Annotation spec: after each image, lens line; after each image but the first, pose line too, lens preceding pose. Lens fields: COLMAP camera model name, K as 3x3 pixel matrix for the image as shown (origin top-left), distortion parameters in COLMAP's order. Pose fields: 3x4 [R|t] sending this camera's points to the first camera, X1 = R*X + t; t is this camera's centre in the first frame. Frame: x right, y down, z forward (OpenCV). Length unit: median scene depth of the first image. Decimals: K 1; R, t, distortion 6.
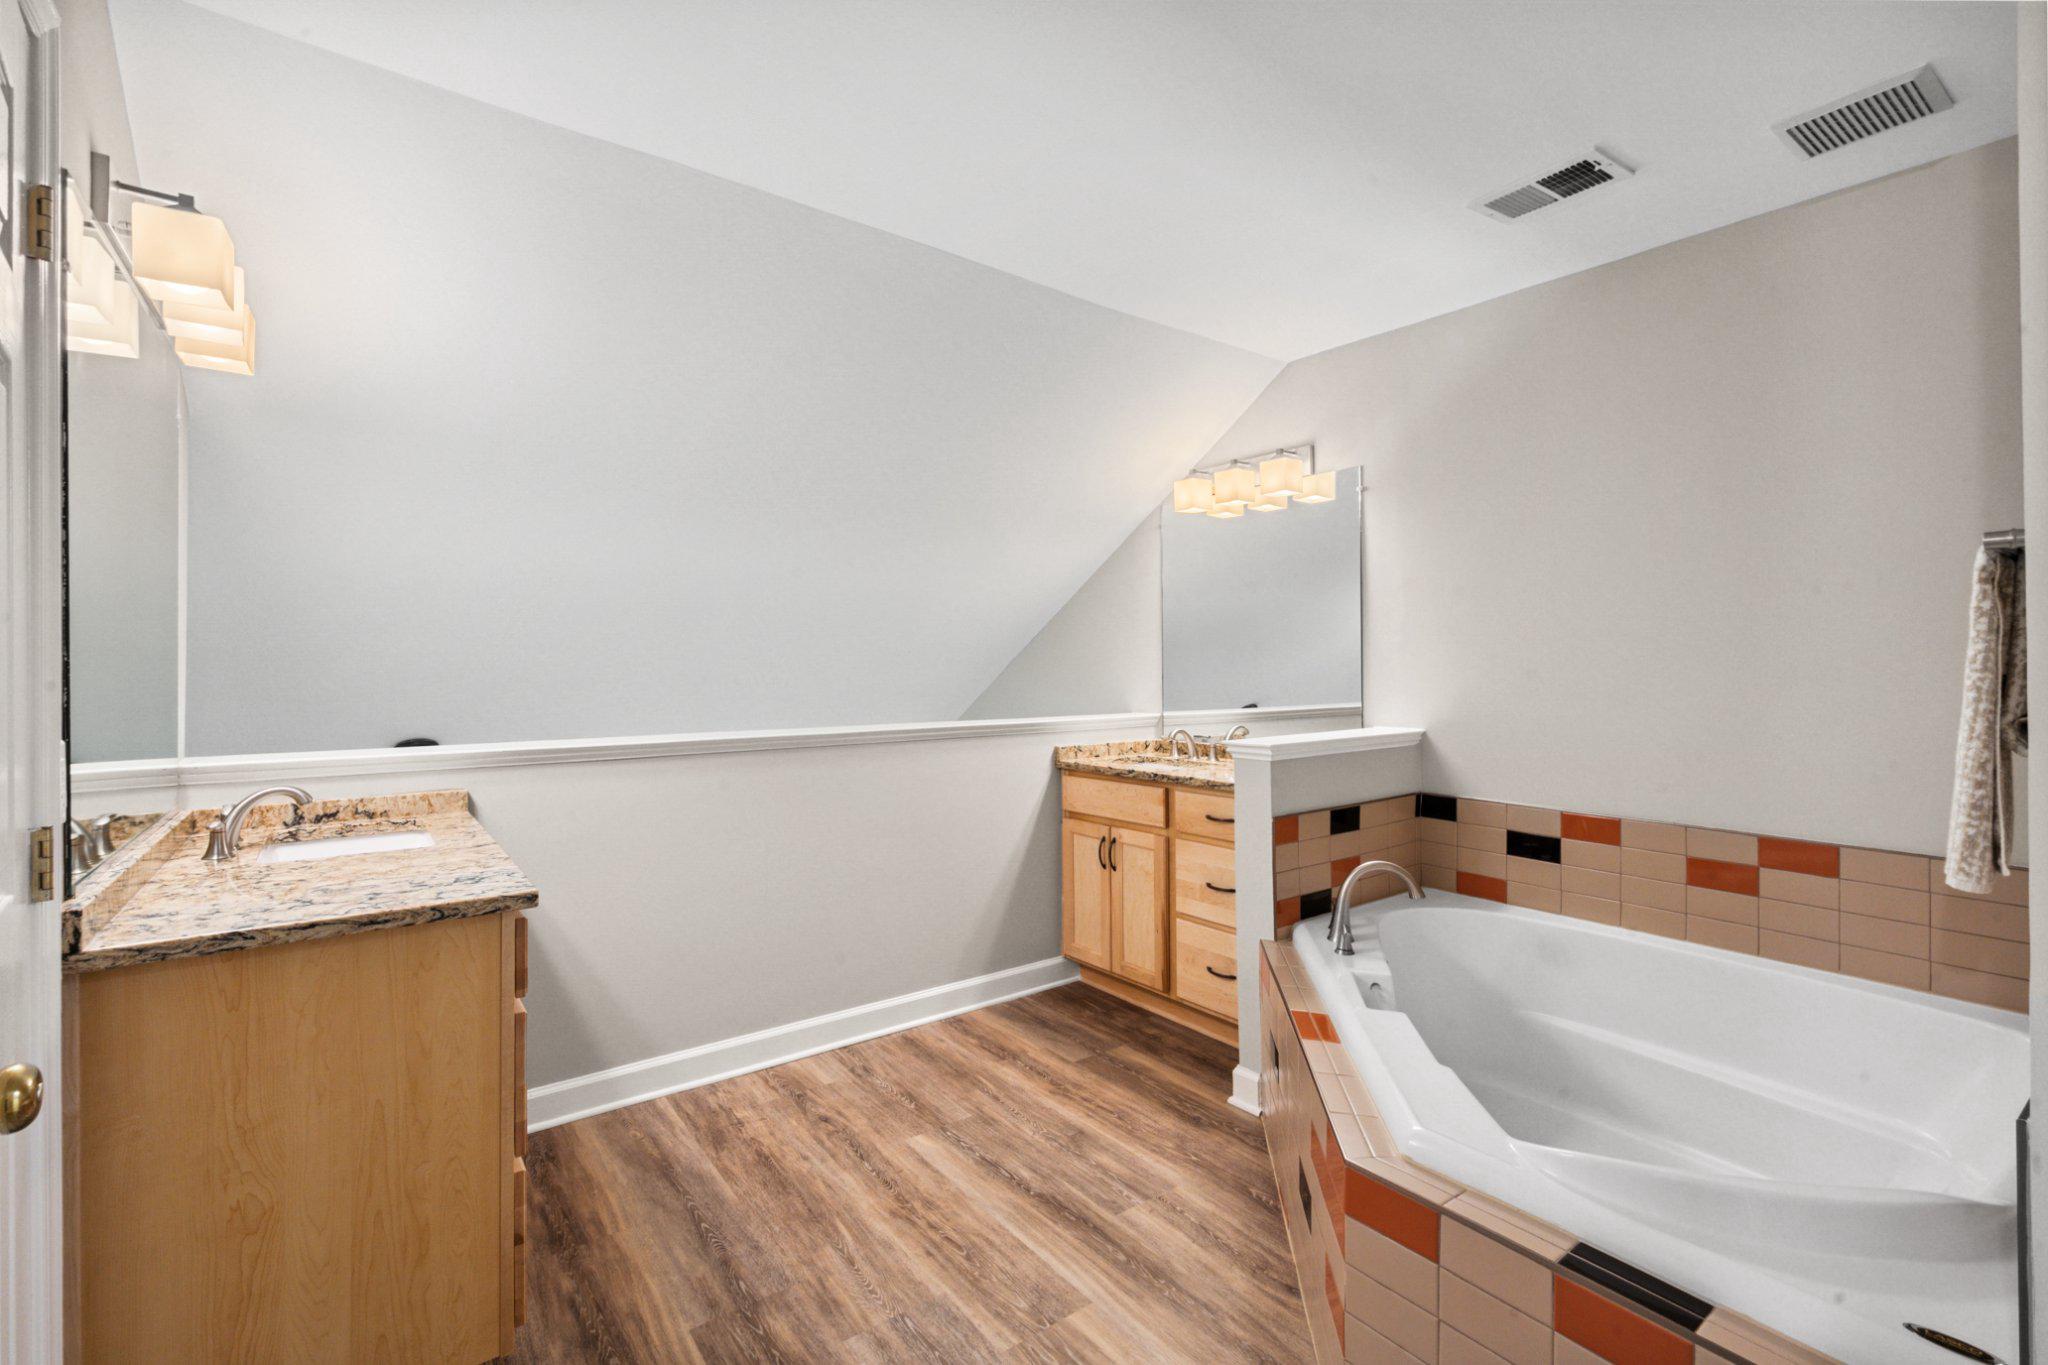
lens RADIAL K [[922.5, 0, 1024.0], [0, 922.5, 682.5], [0, 0, 1]] dist [0.000674, -0.000325]
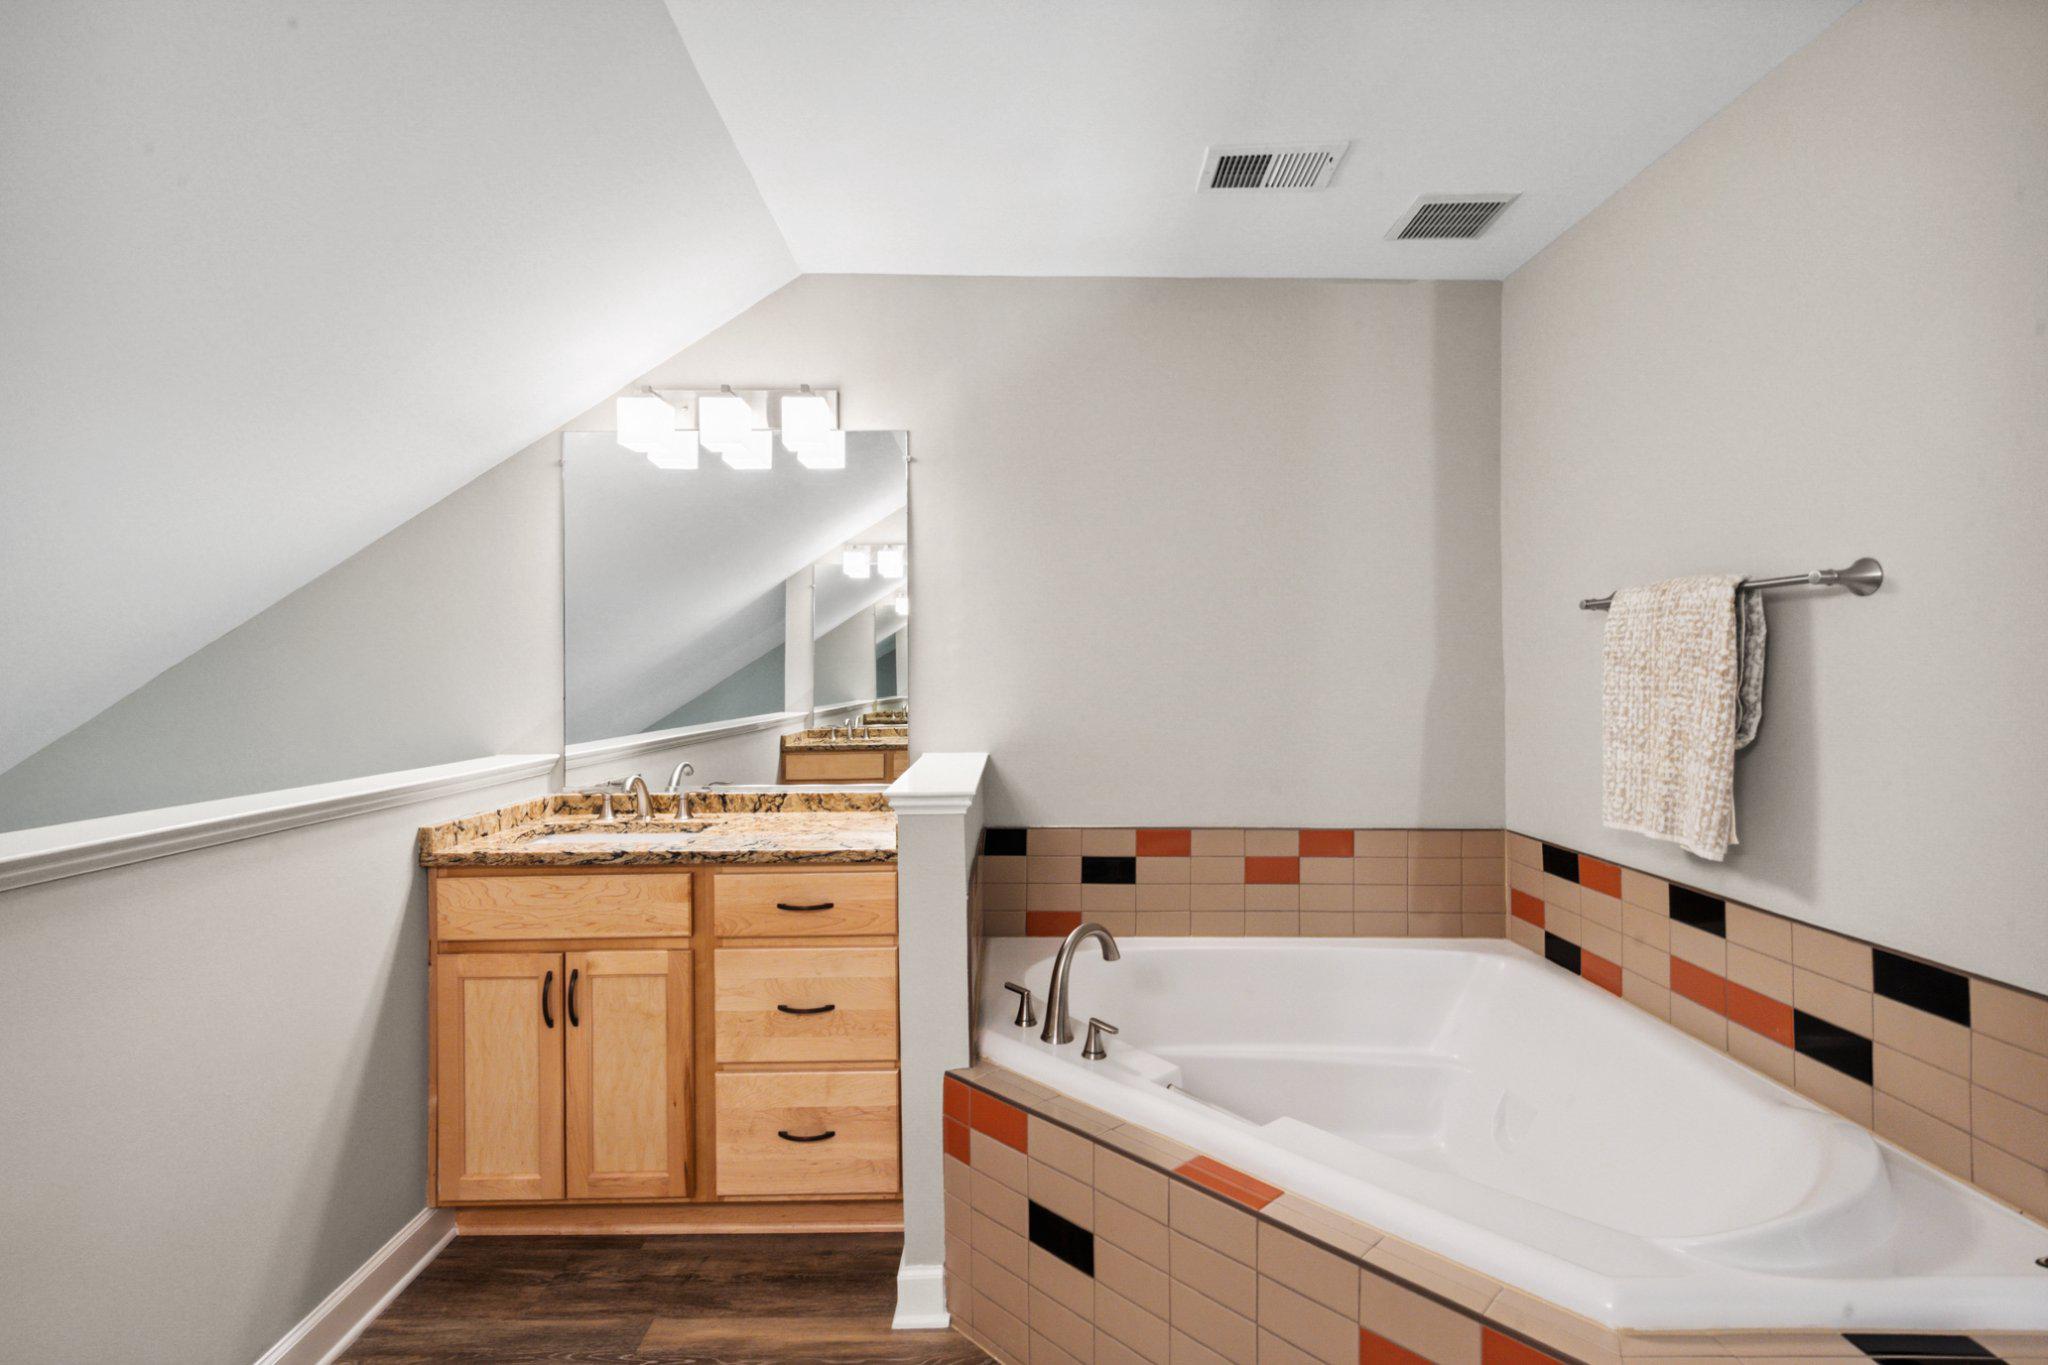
lens RADIAL K [[922.5, 0, 1024.0], [0, 922.5, 682.5], [0, 0, 1]] dist [0.000674, -0.000325]
pose [[0.586723, -0.004931, 0.809773, -0.221807], [0.016385, 0.999849, -0.005783, -0.008466], [-0.809622, 0.016661, 0.586715, 0.436629]]
